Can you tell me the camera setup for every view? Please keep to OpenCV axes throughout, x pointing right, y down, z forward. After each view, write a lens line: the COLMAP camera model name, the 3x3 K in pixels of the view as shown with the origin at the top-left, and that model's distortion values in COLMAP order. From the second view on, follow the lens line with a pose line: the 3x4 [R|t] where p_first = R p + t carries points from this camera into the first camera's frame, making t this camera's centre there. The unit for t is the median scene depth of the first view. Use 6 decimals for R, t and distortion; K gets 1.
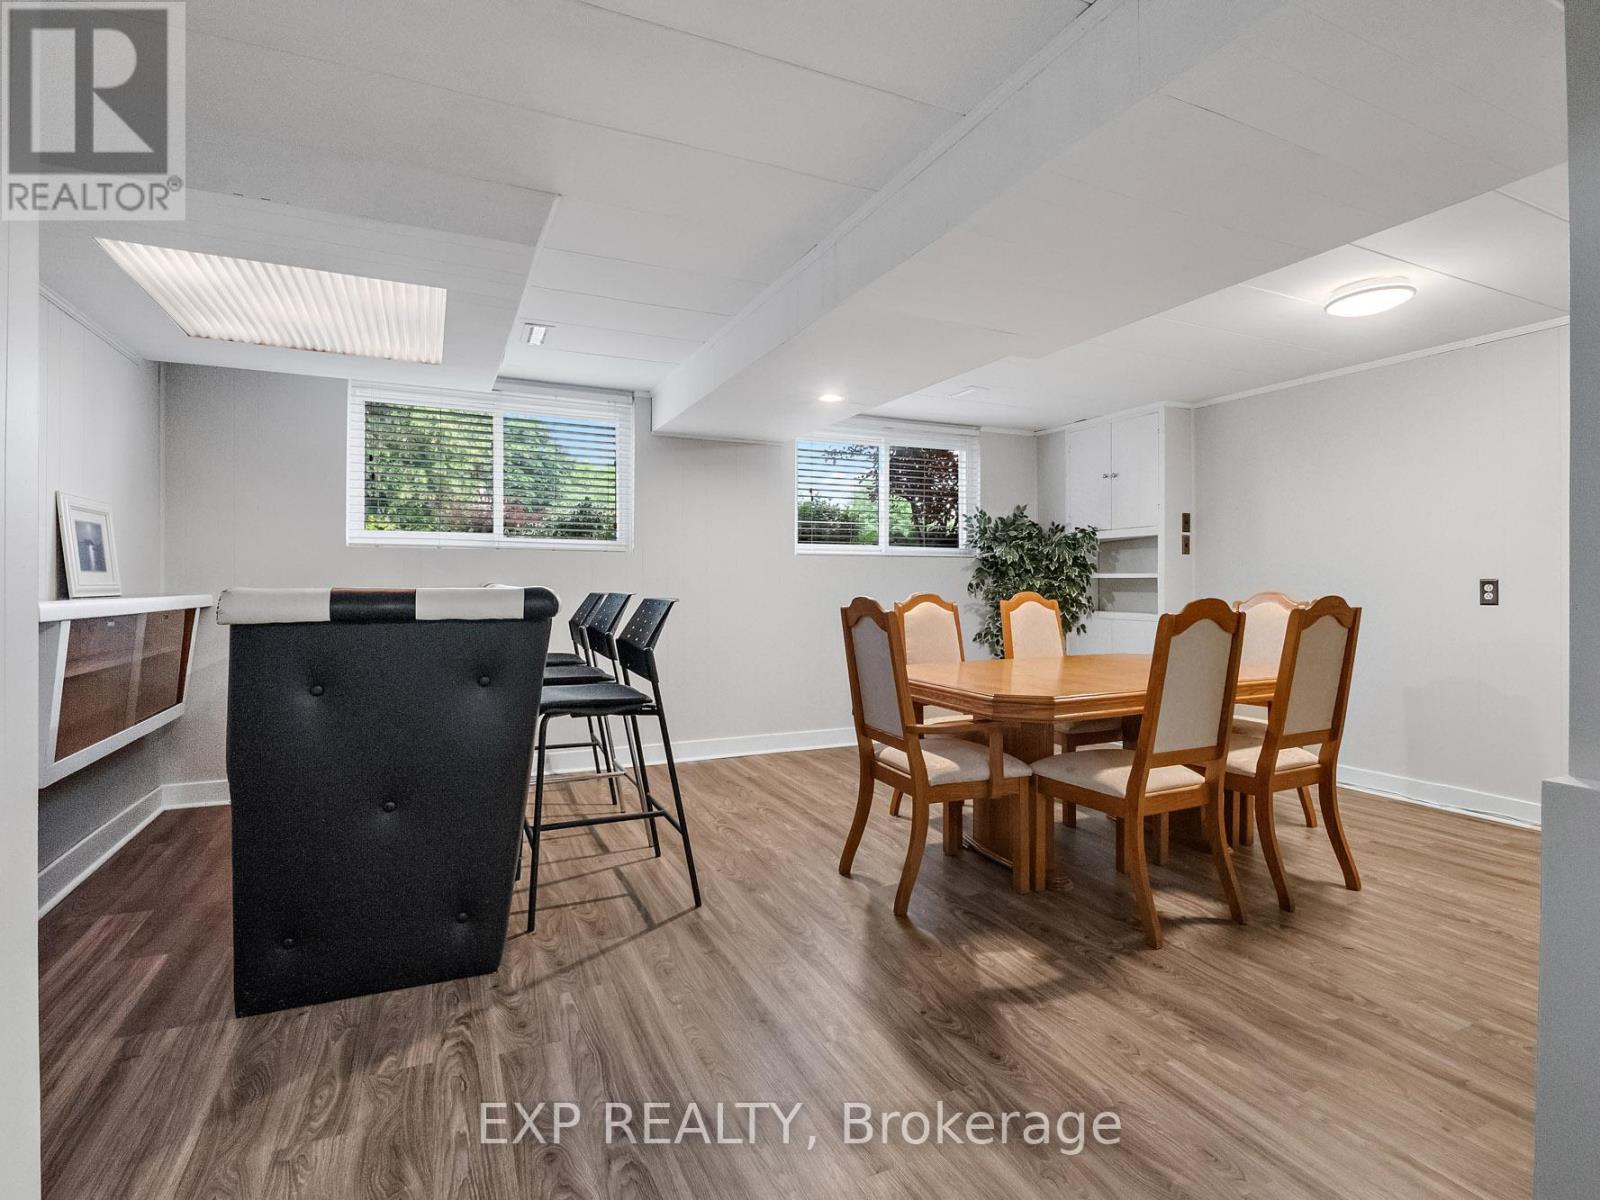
lens RADIAL K [[789.2, 0, 795.9], [0, 789.2, 579.4], [0, 0, 1]] dist [-0.013487, -0.000168]
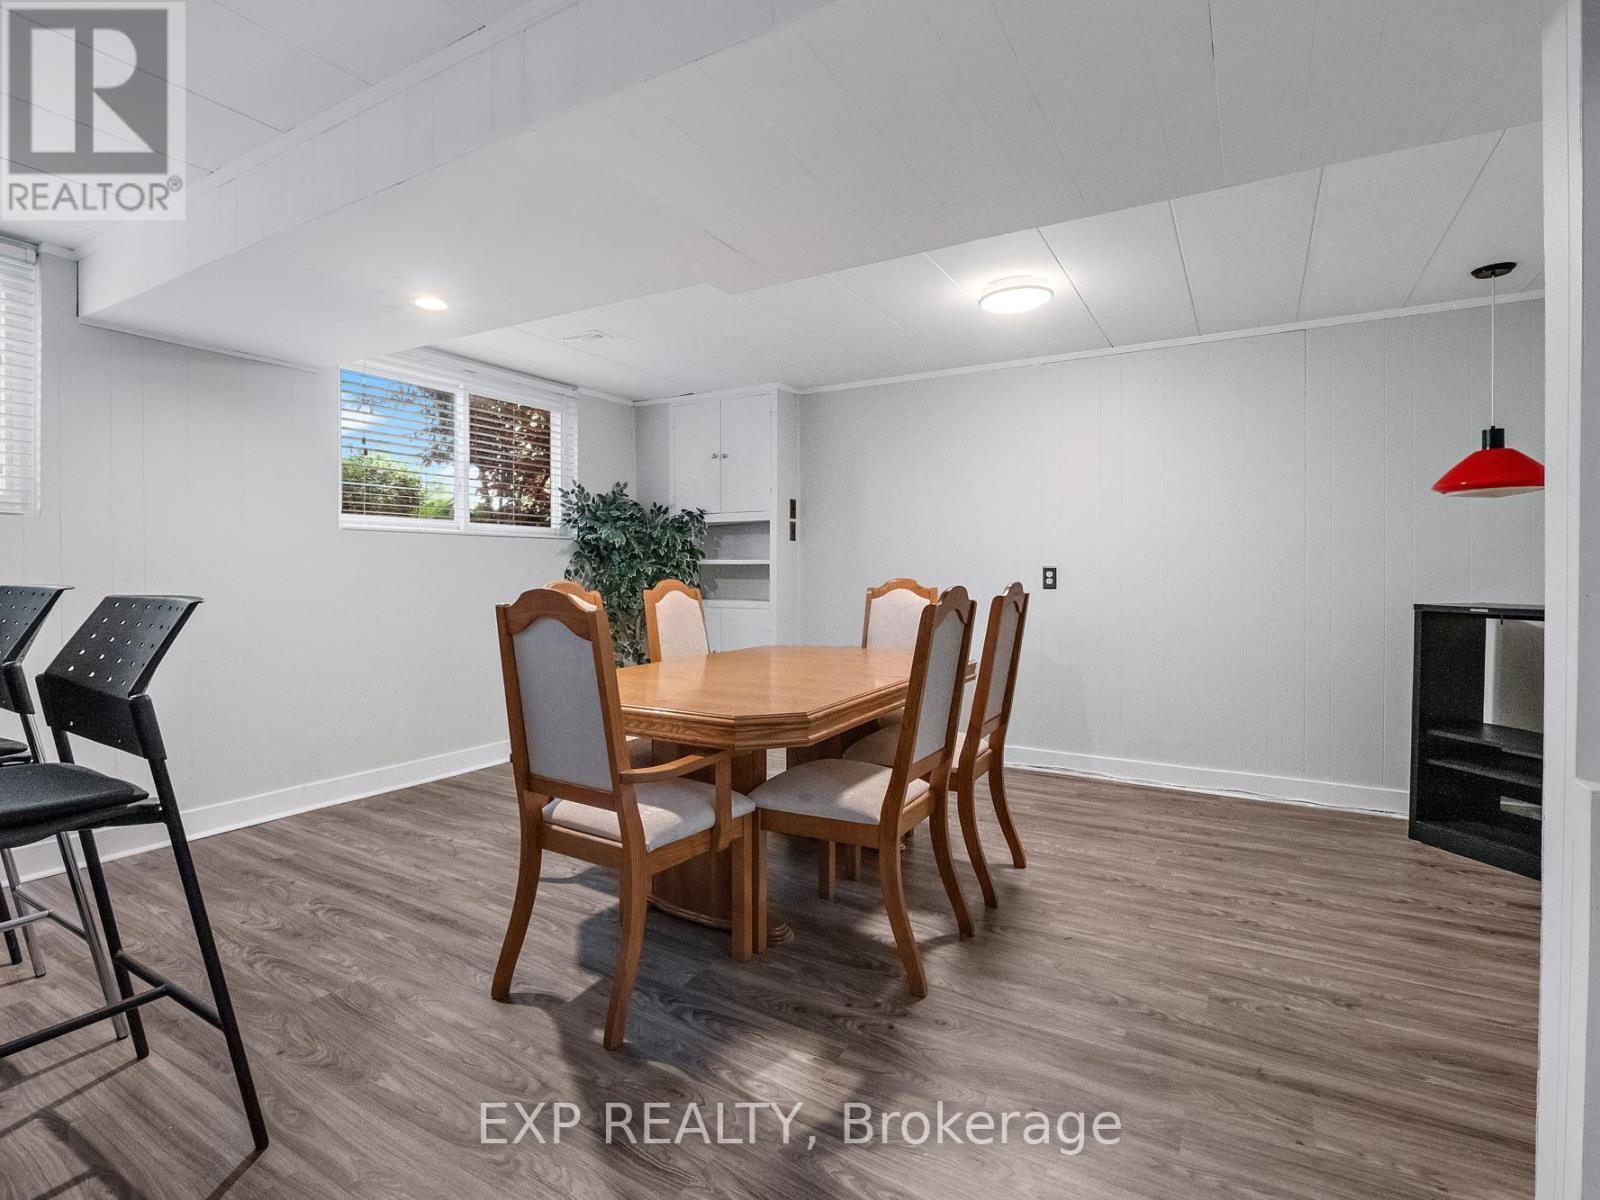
lens RADIAL K [[789.2, 0, 795.9], [0, 789.2, 579.4], [0, 0, 1]] dist [-0.013487, -0.000168]
pose [[0.823022, -0.005266, 0.567985, -0.104563], [-0.003938, 0.999880, 0.014977, 0.002756], [-0.567996, -0.014563, 0.822902, 0.286780]]
